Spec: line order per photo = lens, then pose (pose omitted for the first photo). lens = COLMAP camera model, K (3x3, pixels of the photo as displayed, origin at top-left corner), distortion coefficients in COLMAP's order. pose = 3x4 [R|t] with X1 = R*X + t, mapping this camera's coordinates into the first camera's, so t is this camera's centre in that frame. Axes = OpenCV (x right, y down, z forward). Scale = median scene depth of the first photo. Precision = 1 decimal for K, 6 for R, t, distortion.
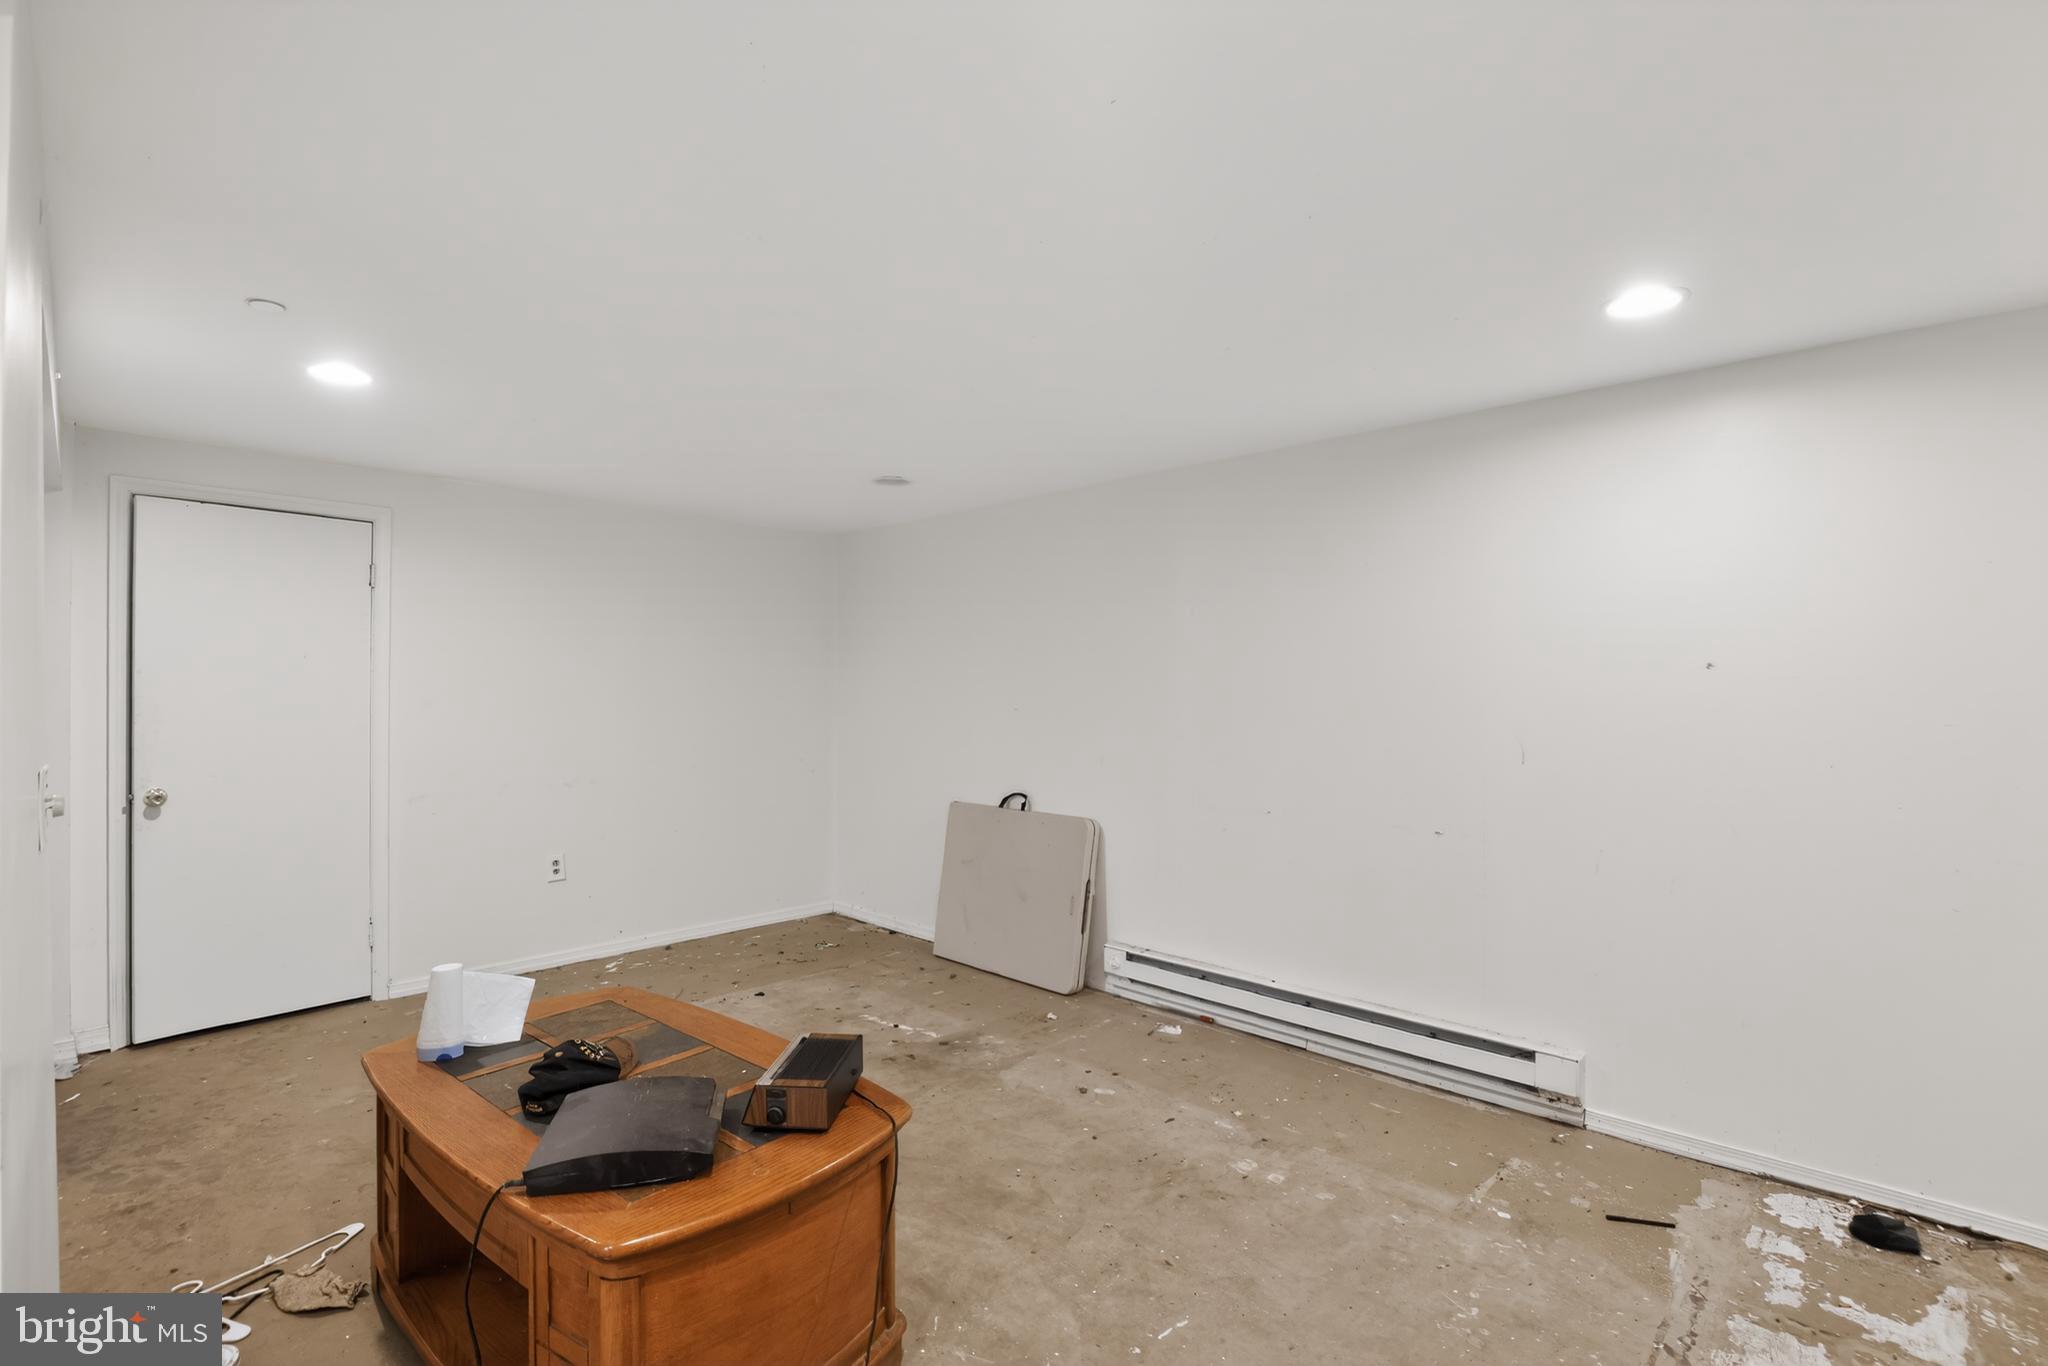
lens RADIAL K [[976.2, 0, 1023.3], [0, 976.2, 686.1], [0, 0, 1]] dist [-0.001394, 0.004745]
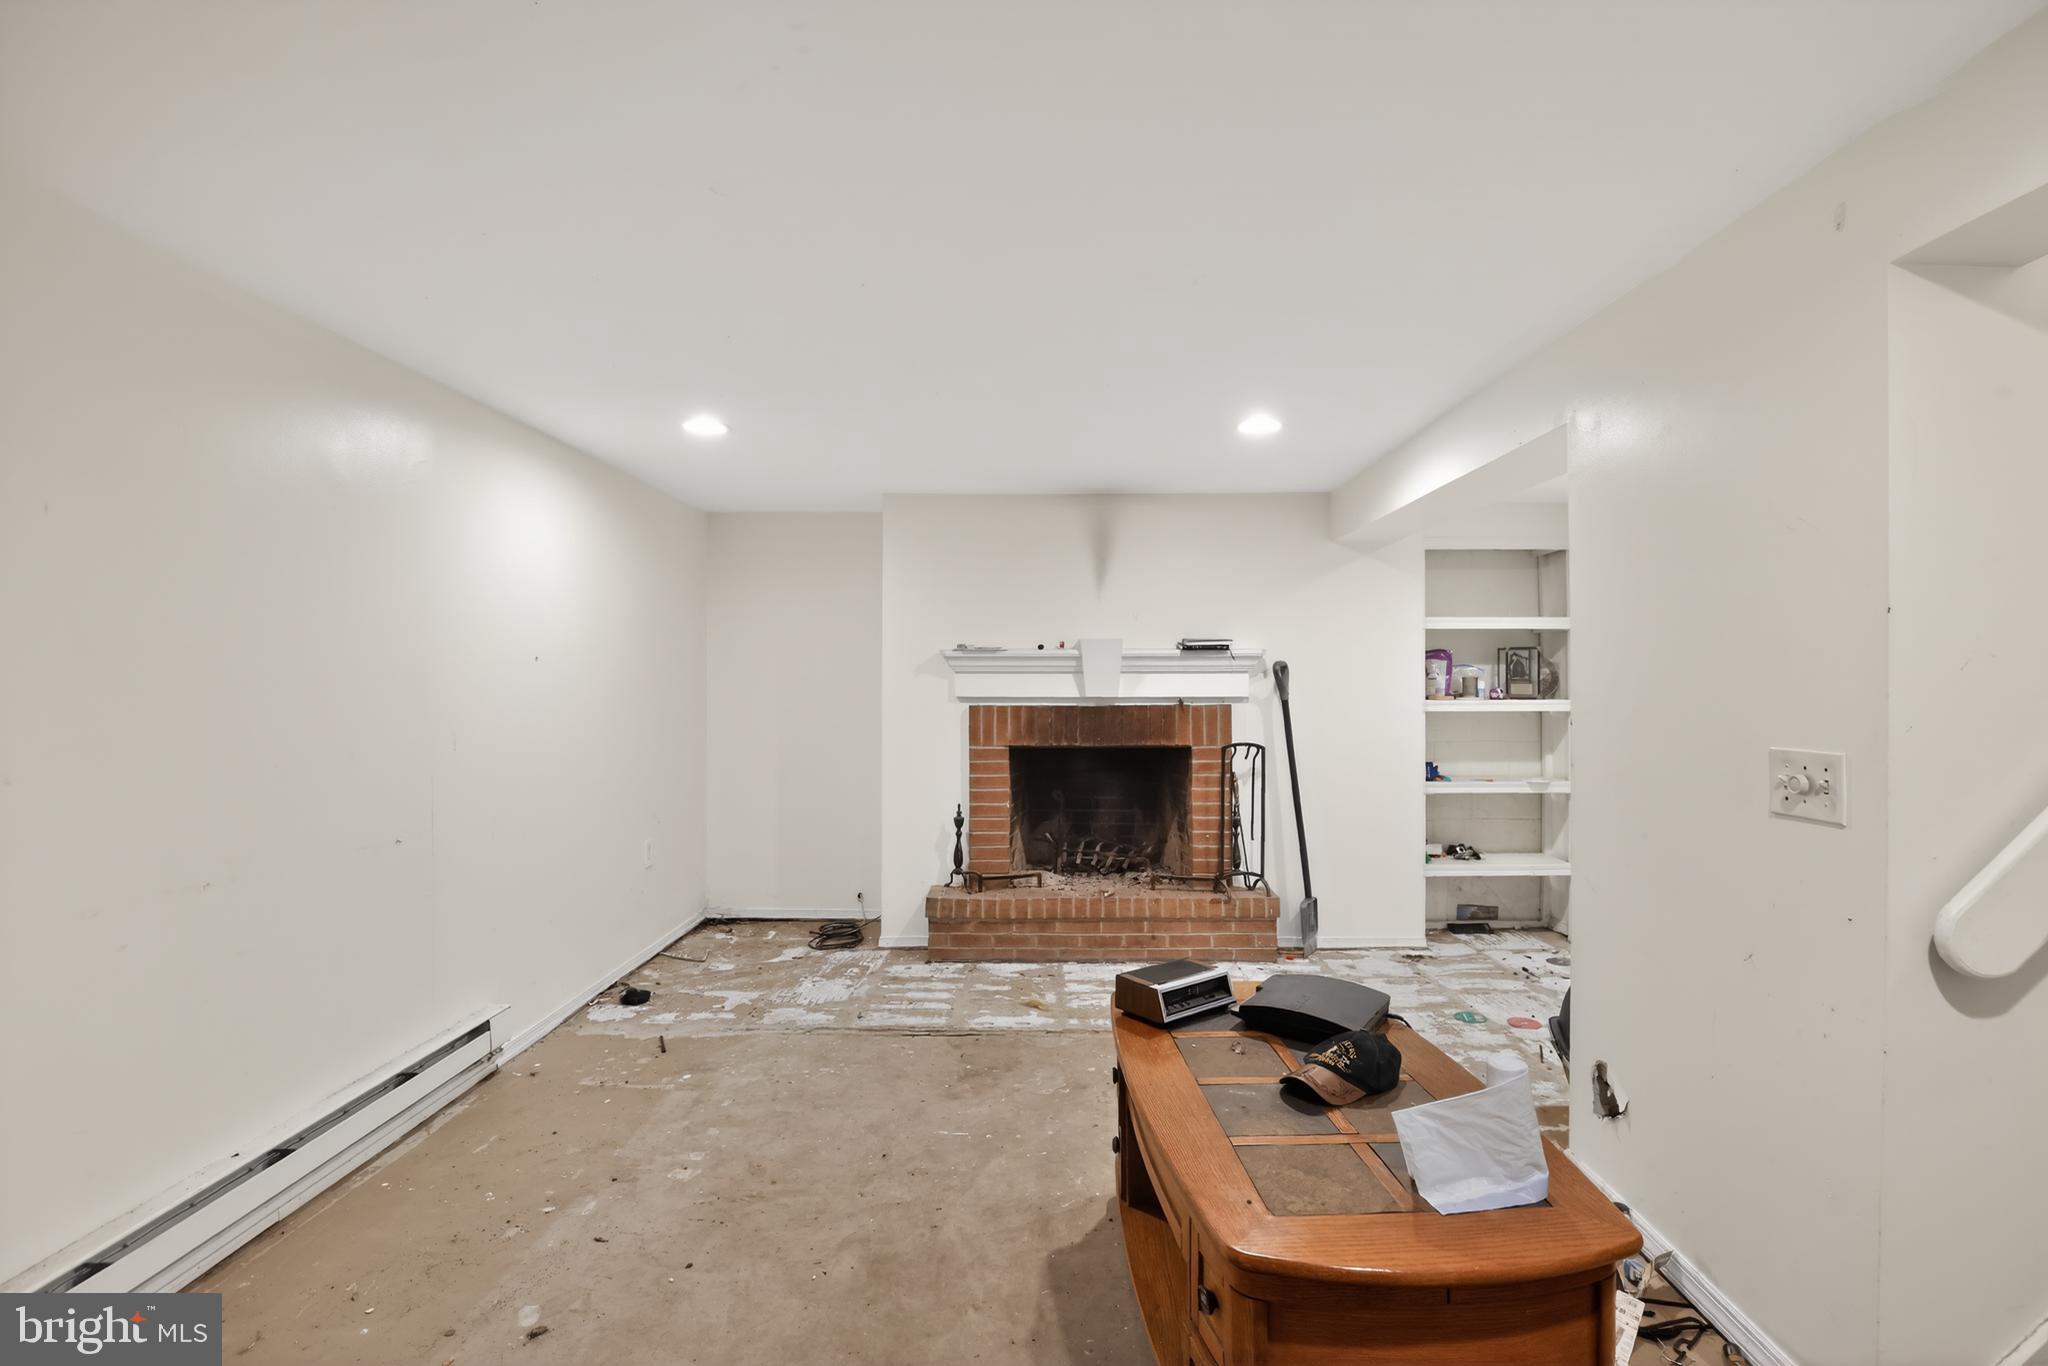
lens RADIAL K [[976.2, 0, 1023.3], [0, 976.2, 686.1], [0, 0, 1]] dist [-0.001394, 0.004745]
pose [[-0.697678, -0.001329, 0.716411, -0.769976], [-0.009030, 0.999935, -0.006939, 0.014159], [-0.716355, -0.011310, -0.697644, 1.586223]]
